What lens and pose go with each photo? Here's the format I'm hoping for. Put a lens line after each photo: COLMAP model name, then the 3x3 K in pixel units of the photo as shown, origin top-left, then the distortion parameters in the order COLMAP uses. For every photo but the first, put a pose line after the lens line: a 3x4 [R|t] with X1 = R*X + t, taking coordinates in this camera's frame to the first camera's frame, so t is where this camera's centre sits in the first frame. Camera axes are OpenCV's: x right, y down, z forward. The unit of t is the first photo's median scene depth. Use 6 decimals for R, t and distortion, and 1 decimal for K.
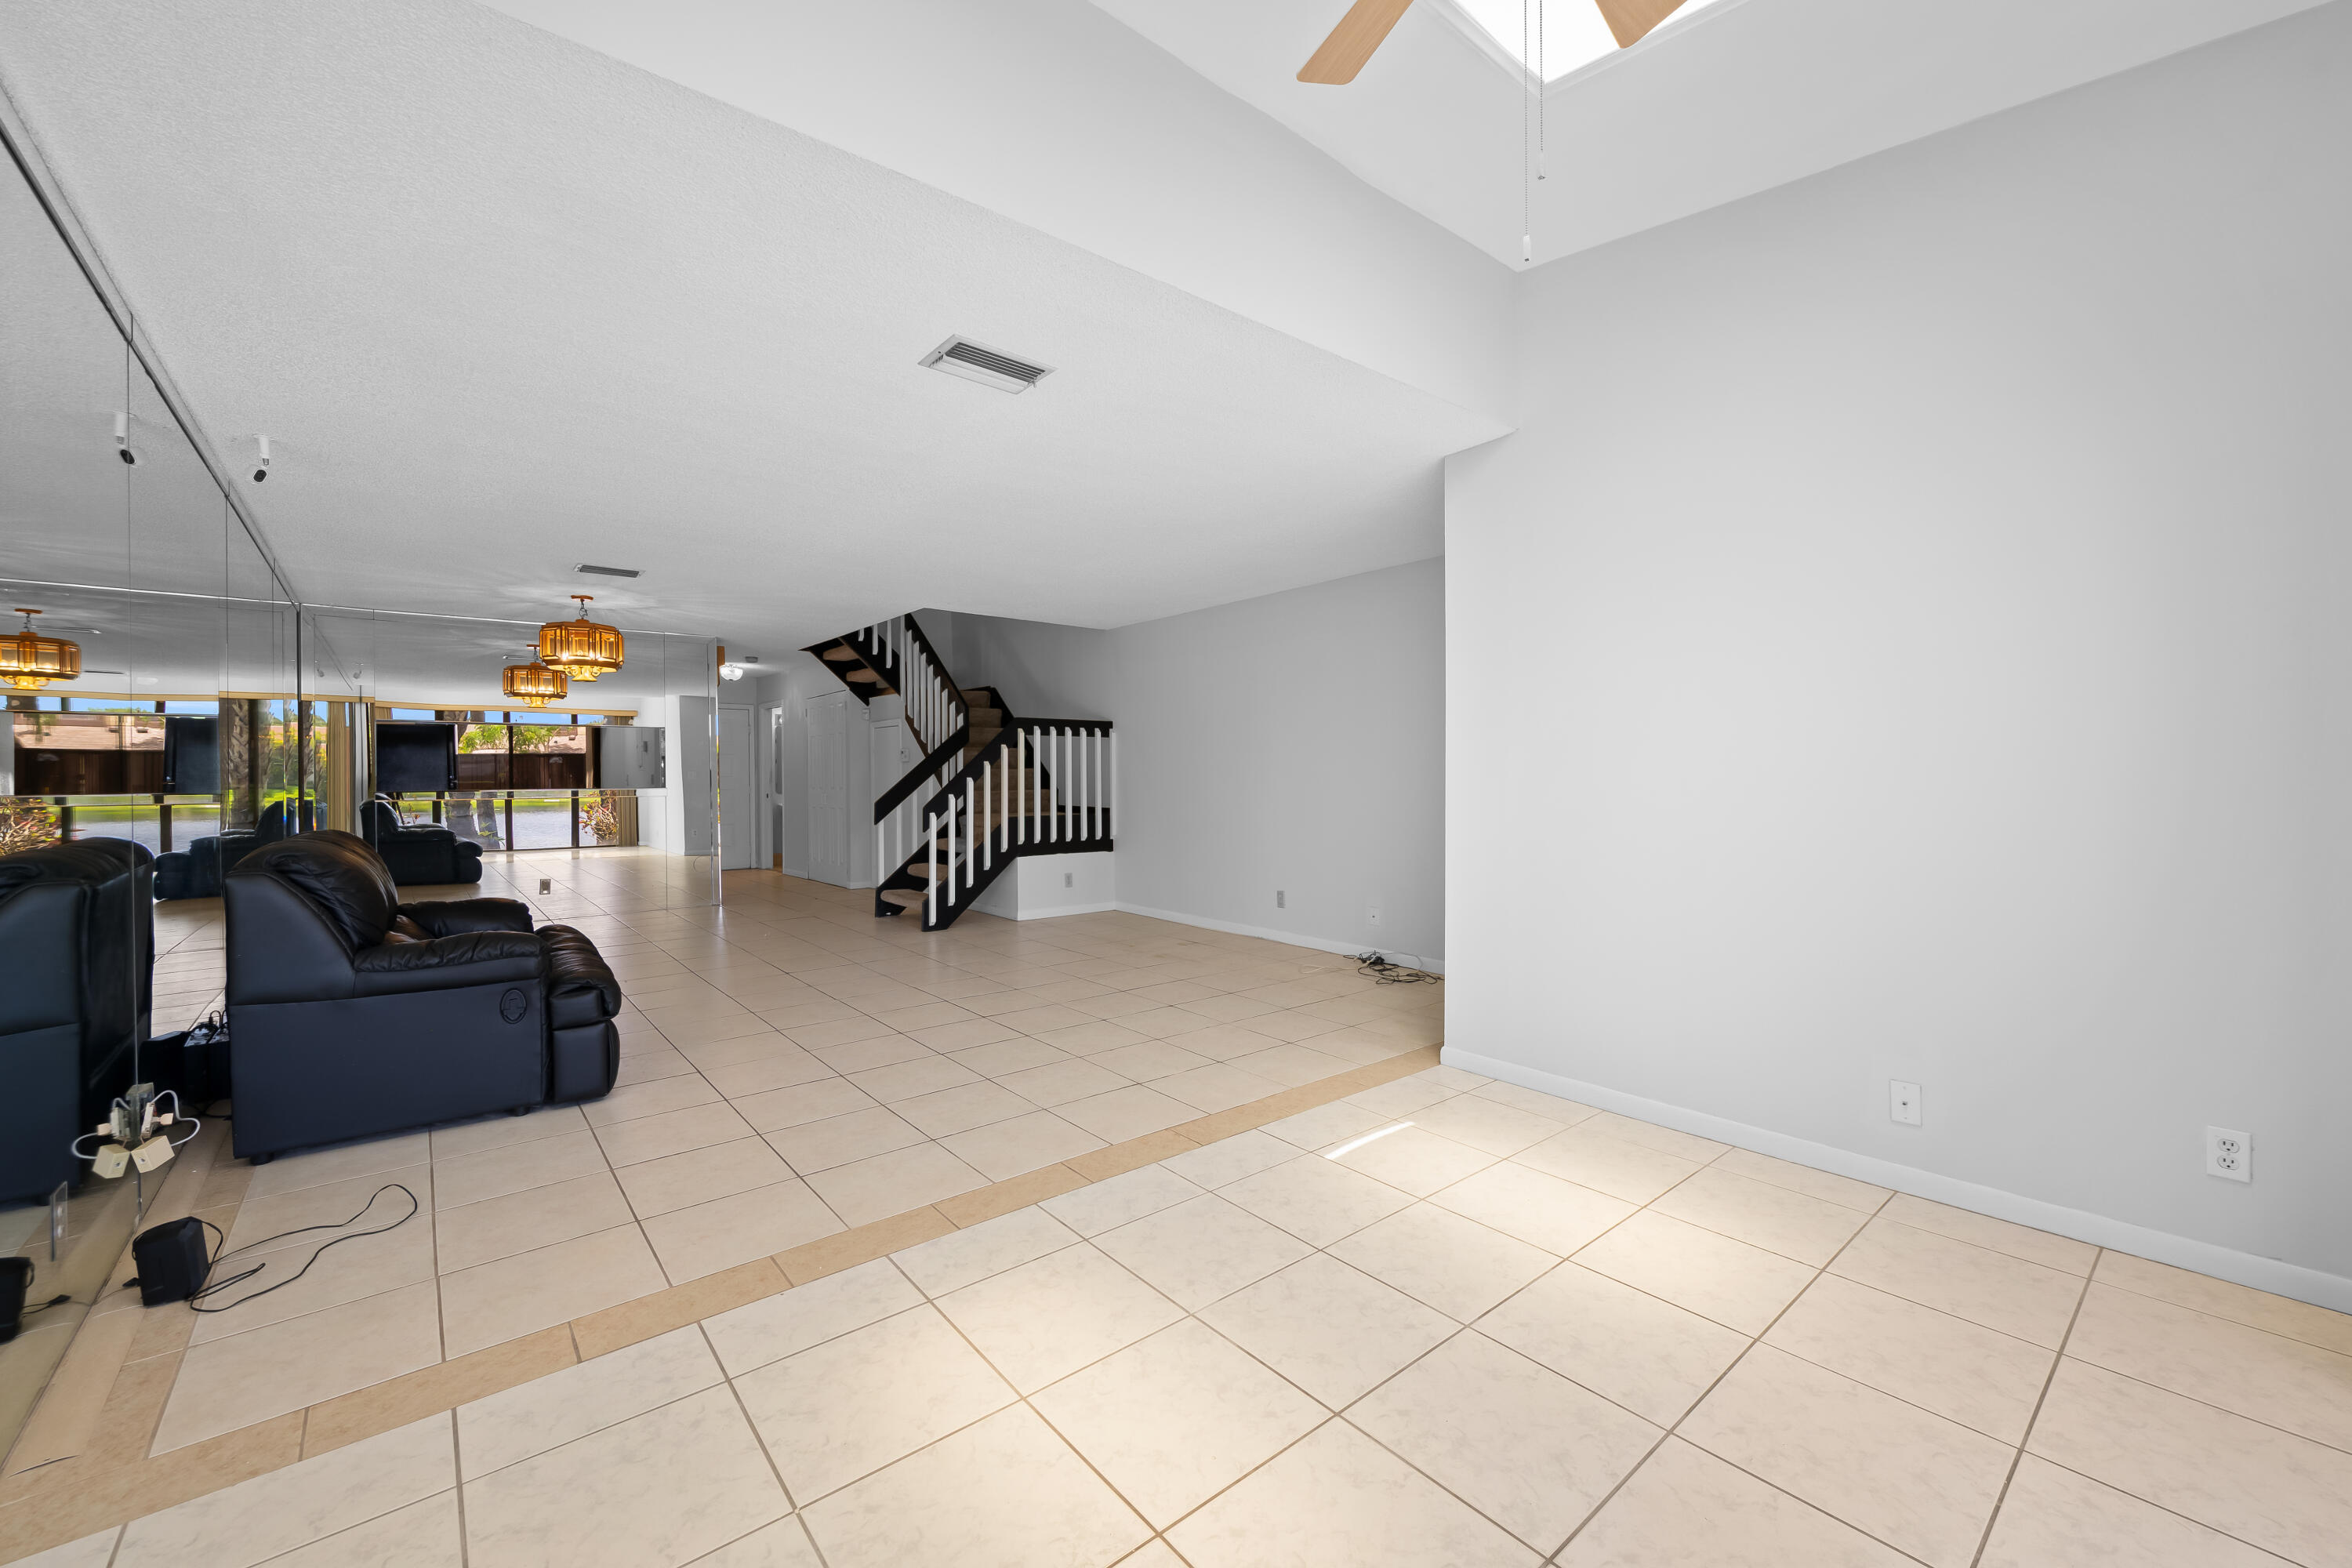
lens RADIAL K [[936.2, 0, 1180.6], [0, 936.2, 776.0], [0, 0, 1]] dist [-0.002377, -0.002972]
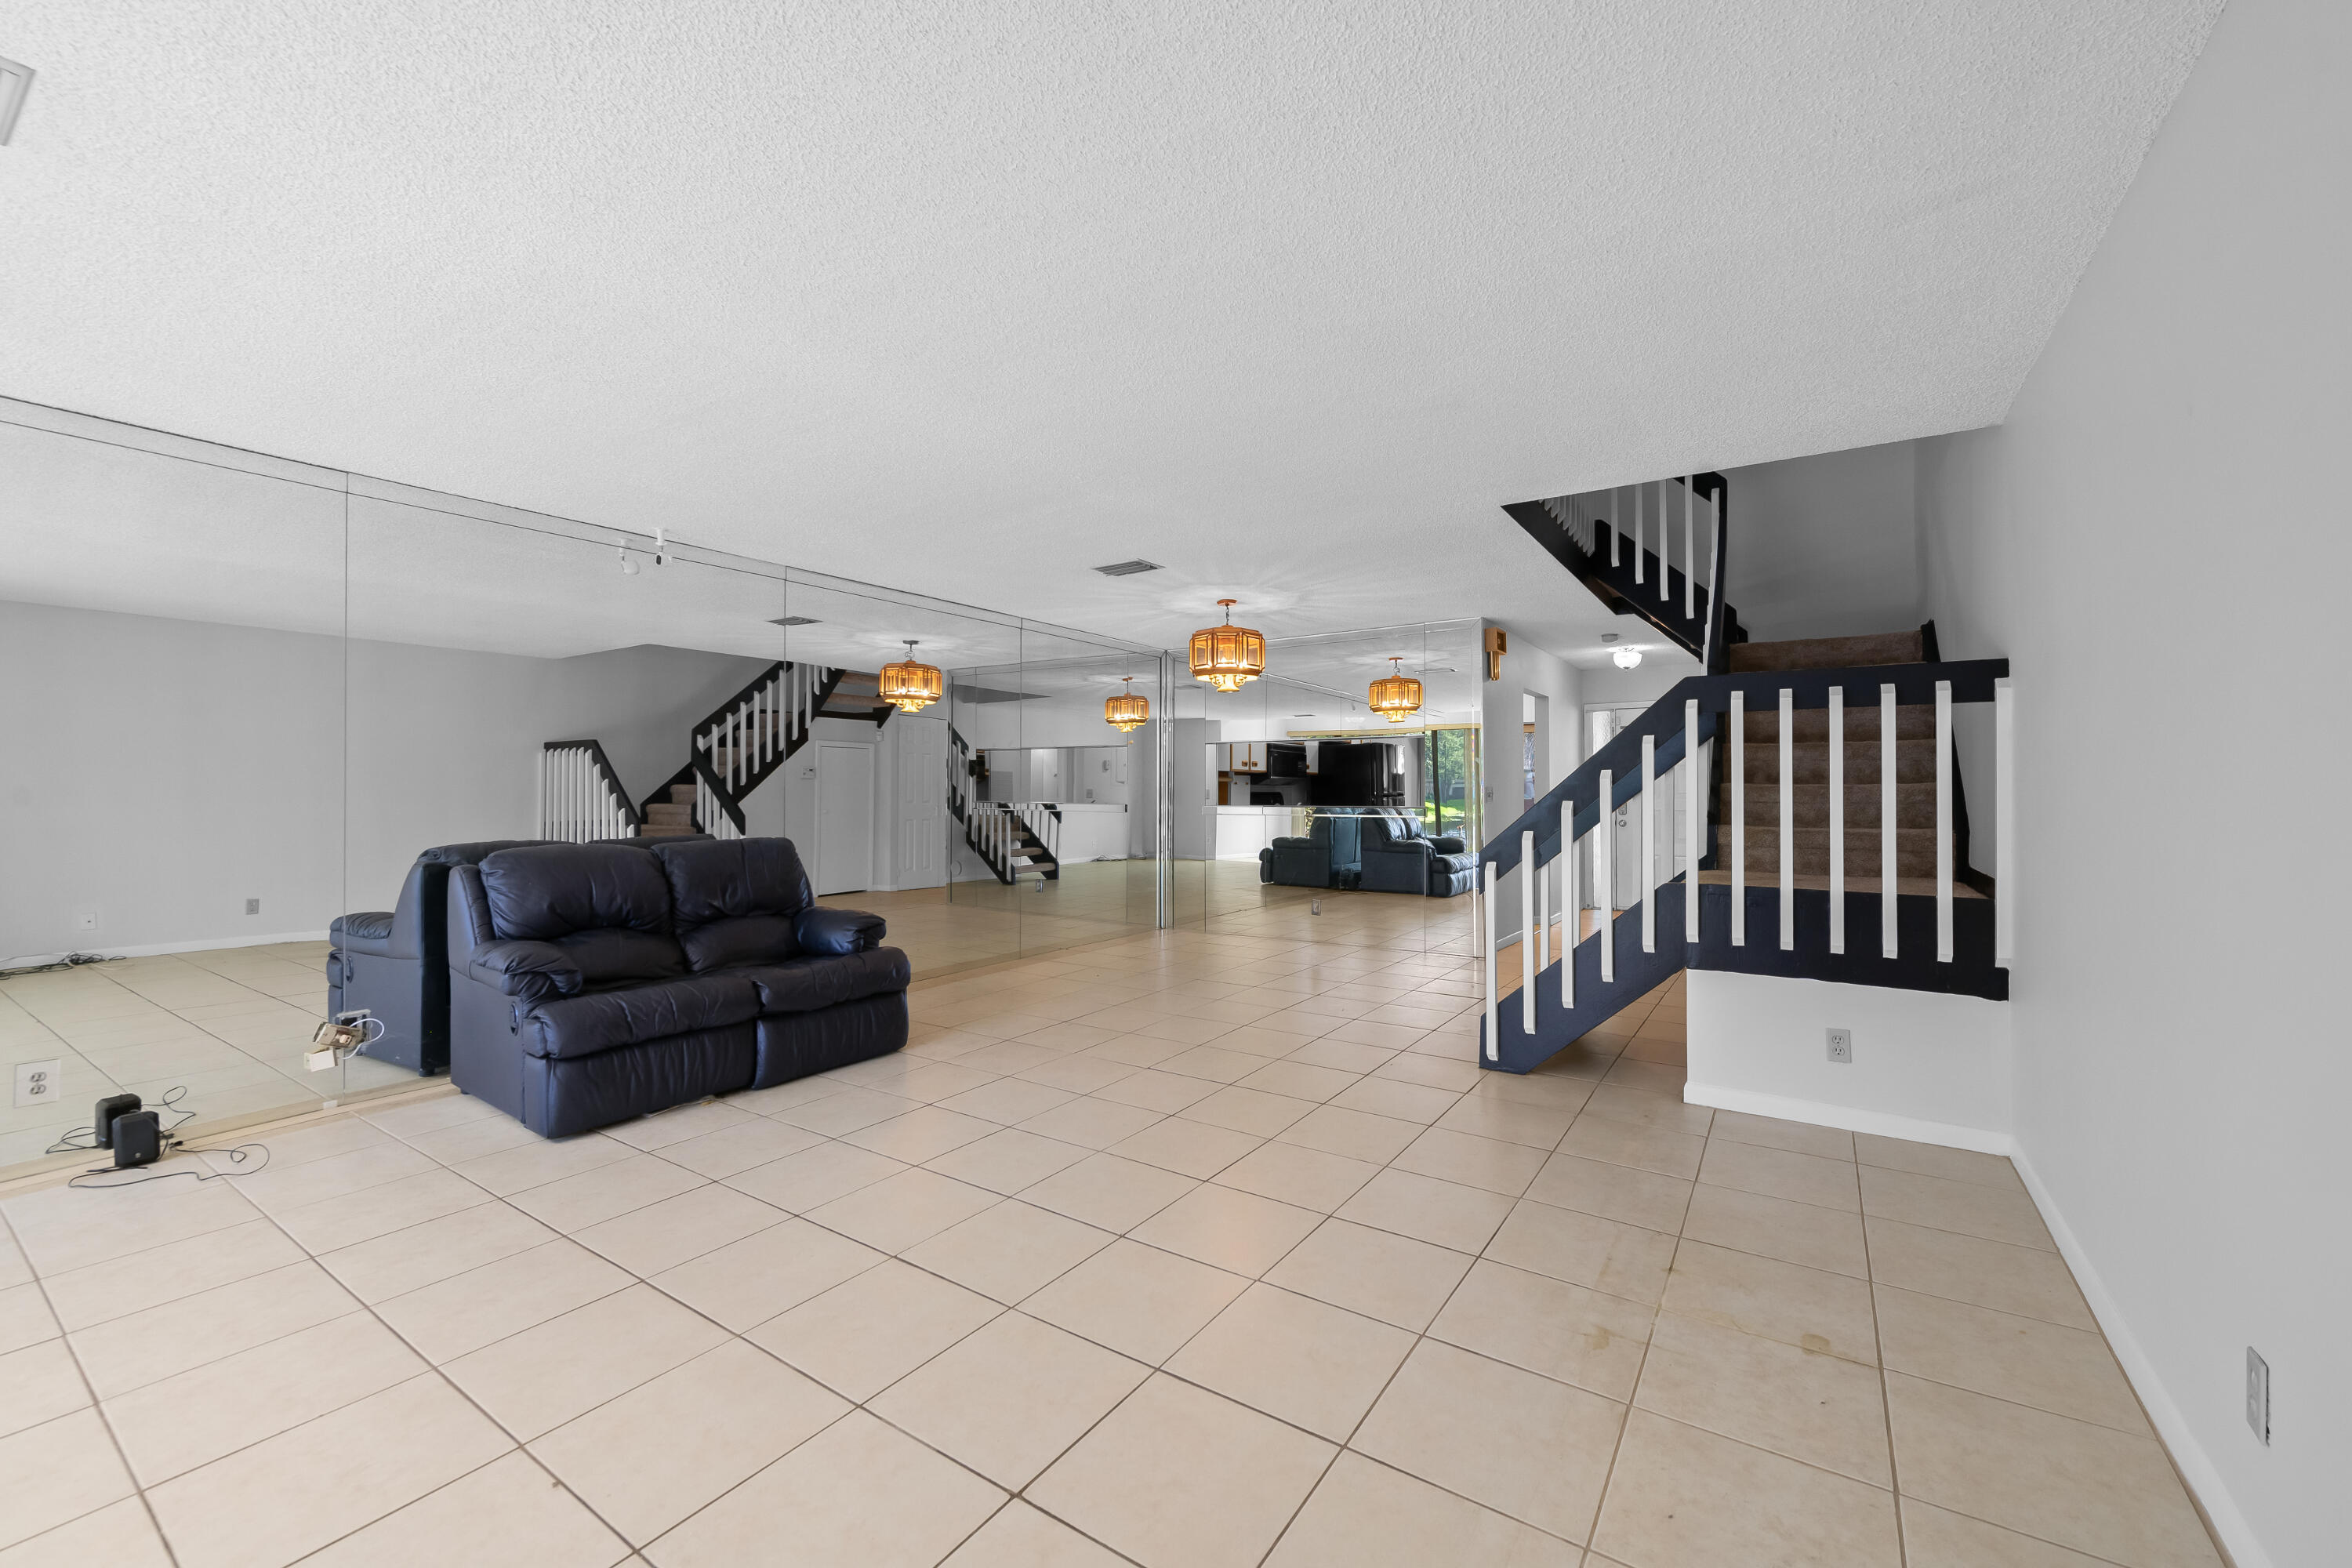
lens RADIAL K [[936.2, 0, 1178.8], [0, 936.2, 793.1], [0, 0, 1]] dist [-0.002377, -0.002972]
pose [[0.283061, 0.005650, -0.959085, 0.223917], [-0.000926, 0.999984, 0.005617, -0.006297], [0.959102, -0.000702, 0.283061, 0.649053]]
